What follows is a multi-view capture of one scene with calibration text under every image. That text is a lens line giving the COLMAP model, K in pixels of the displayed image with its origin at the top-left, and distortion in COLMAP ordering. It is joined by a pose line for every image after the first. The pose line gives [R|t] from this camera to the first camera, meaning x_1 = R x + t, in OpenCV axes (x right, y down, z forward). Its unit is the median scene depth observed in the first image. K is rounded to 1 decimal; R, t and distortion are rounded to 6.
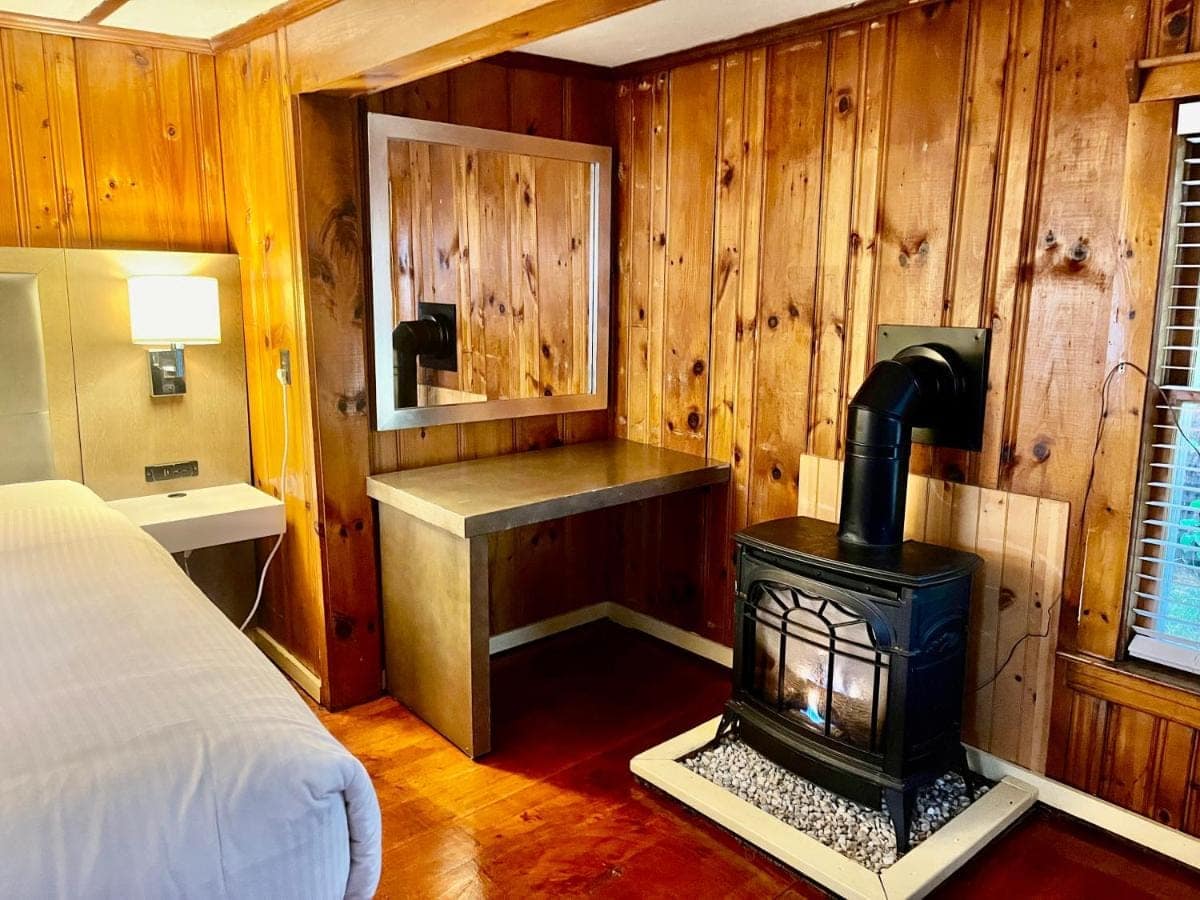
lens RADIAL K [[919.8, 0, 602.2], [0, 919.8, 442.3], [0, 0, 1]] dist [0.063800, -0.051537]
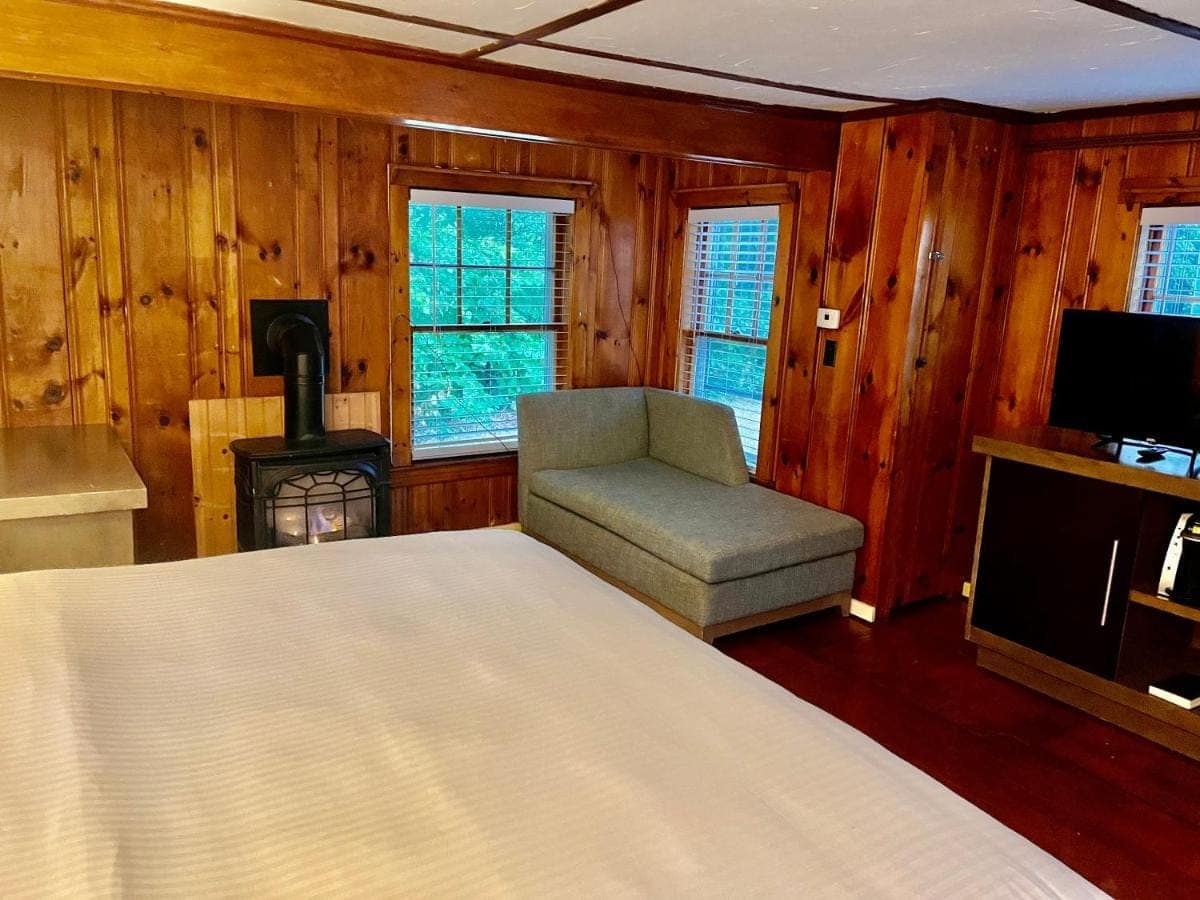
lens RADIAL K [[919.8, 0, 595.9], [0, 919.8, 446.9], [0, 0, 1]] dist [0.063800, -0.051537]
pose [[0.128975, -0.207144, 0.969772, -1.034775], [0.136133, 0.972379, 0.189596, -0.097345], [-0.982259, 0.107565, 0.153611, 0.242968]]
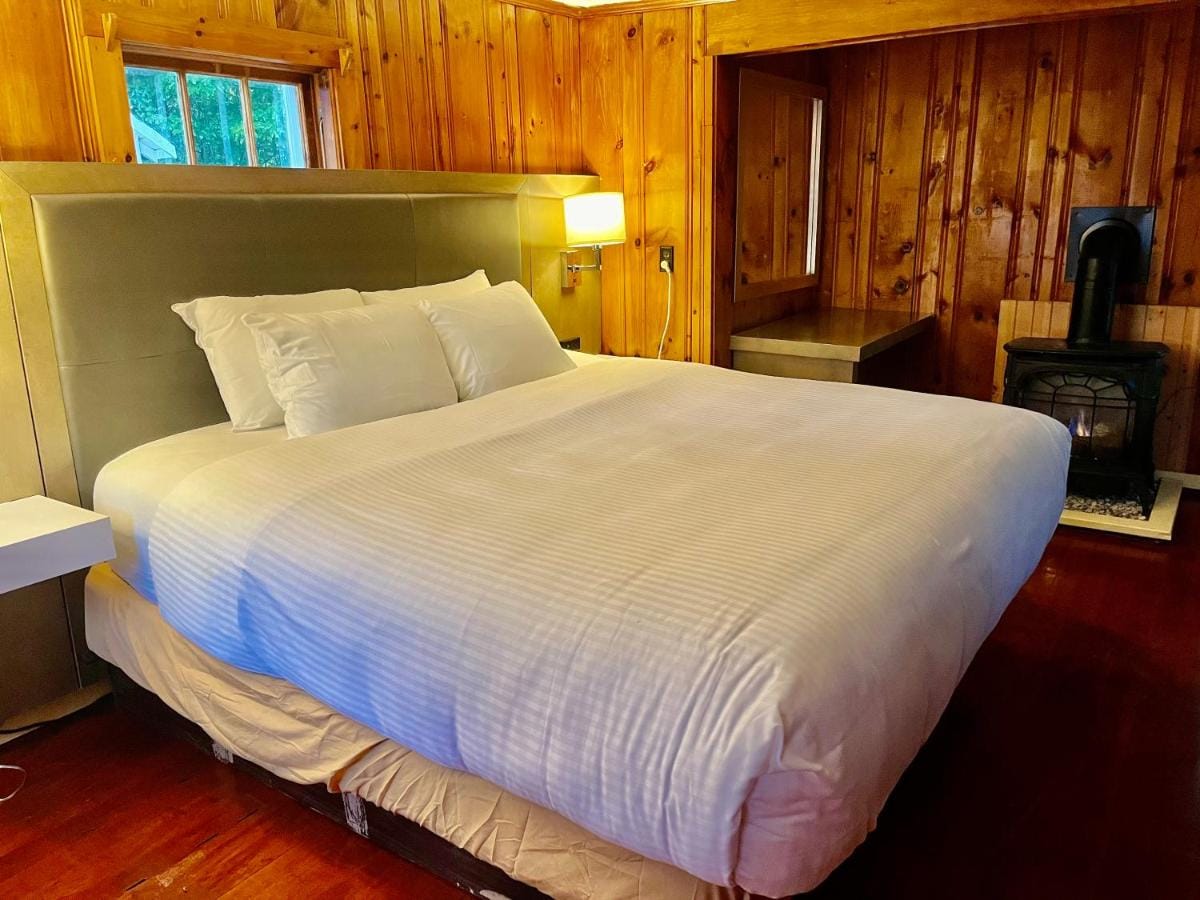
lens RADIAL K [[919.8, 0, 602.1], [0, 919.8, 438.9], [0, 0, 1]] dist [0.063800, -0.051537]
pose [[0.961670, -0.096445, 0.256688, -0.842725], [0.075976, 0.993172, 0.088524, 0.055896], [-0.263473, -0.065629, 0.962432, -0.307773]]
